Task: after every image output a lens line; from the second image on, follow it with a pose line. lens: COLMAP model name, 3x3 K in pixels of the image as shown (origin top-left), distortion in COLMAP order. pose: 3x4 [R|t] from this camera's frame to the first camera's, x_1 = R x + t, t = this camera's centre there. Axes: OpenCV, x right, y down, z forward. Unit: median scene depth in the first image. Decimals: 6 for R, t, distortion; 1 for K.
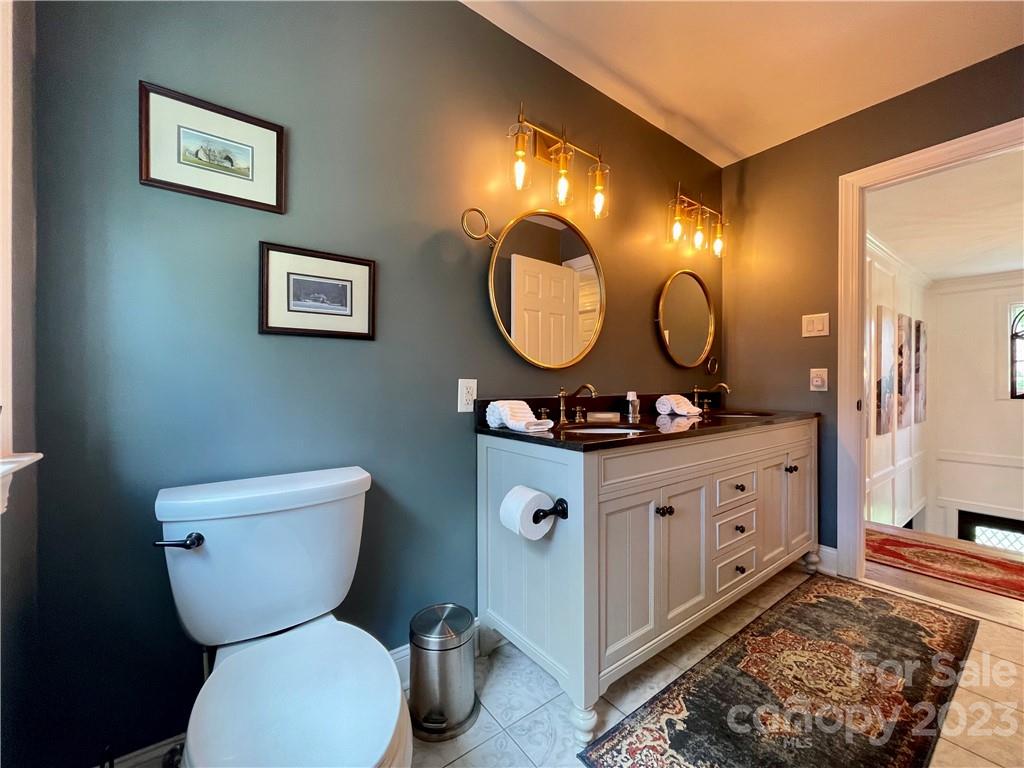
lens RADIAL K [[409.5, 0, 512.0], [0, 409.5, 384.0], [0, 0, 1]] dist [0.001051, 0.000142]
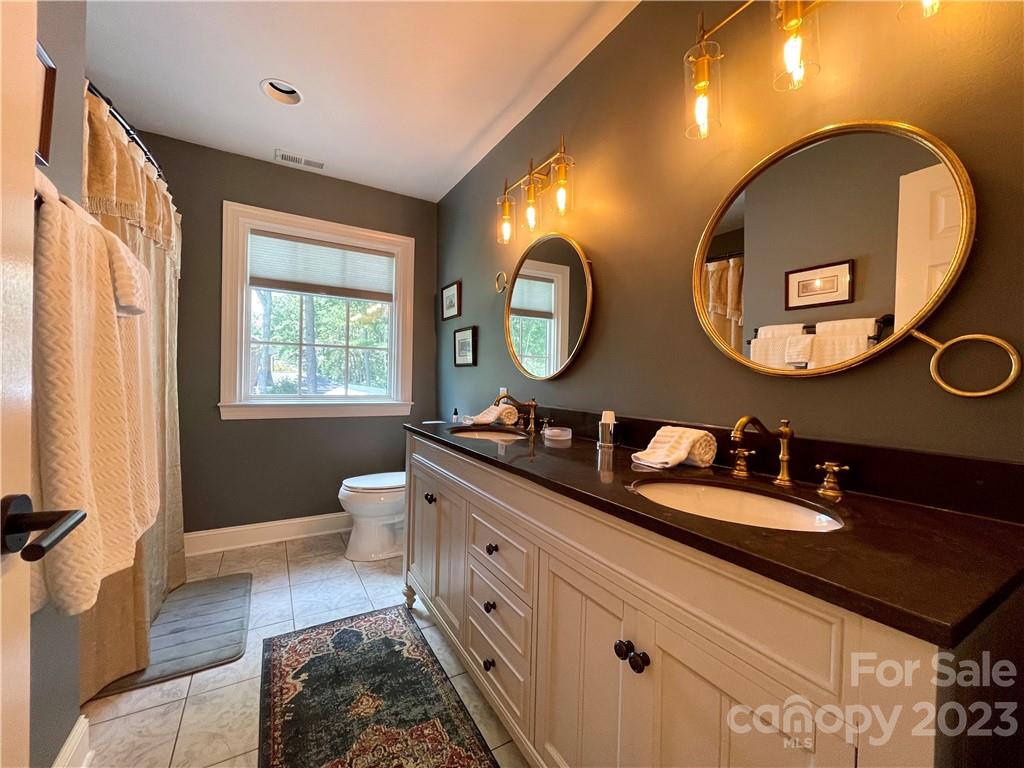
lens RADIAL K [[416.4, 0, 512.0], [0, 416.4, 384.0], [0, 0, 1]] dist [-0.000442, -0.000049]
pose [[-0.114474, 0.008370, -0.993391, 1.531424], [-0.026635, 0.999579, 0.011491, -0.048186], [0.993069, 0.027774, -0.114202, 1.343380]]
